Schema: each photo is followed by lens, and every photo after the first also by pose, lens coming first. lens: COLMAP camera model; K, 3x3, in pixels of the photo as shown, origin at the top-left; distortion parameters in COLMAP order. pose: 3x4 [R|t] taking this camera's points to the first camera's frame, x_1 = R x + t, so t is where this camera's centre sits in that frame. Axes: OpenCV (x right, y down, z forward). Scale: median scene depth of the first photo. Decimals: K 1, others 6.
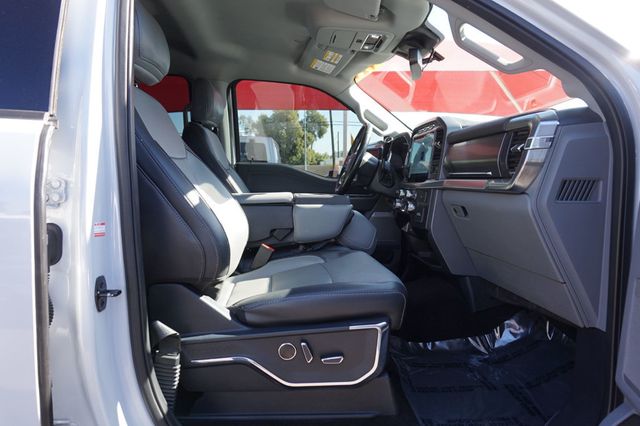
lens RADIAL K [[429.0, 0, 321.4], [0, 429.0, 210.8], [0, 0, 1]] dist [-0.021338, 0.015486]
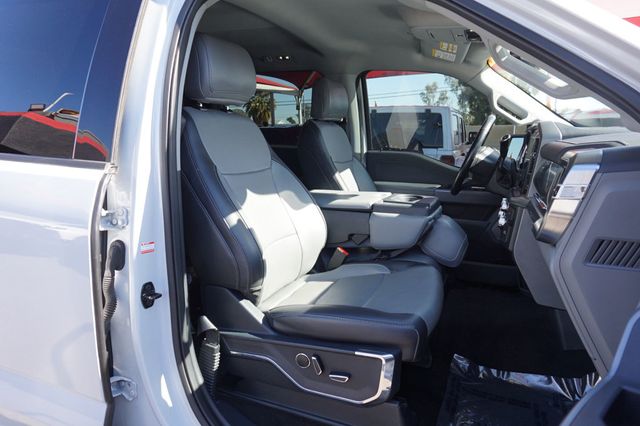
lens RADIAL K [[429.0, 0, 325.7], [0, 429.0, 213.1], [0, 0, 1]] dist [-0.021338, 0.015486]
pose [[0.899334, 0.082231, -0.429461, 0.412089], [-0.039291, 0.993382, 0.107928, -0.174844], [0.435494, -0.080190, 0.896613, 0.047724]]
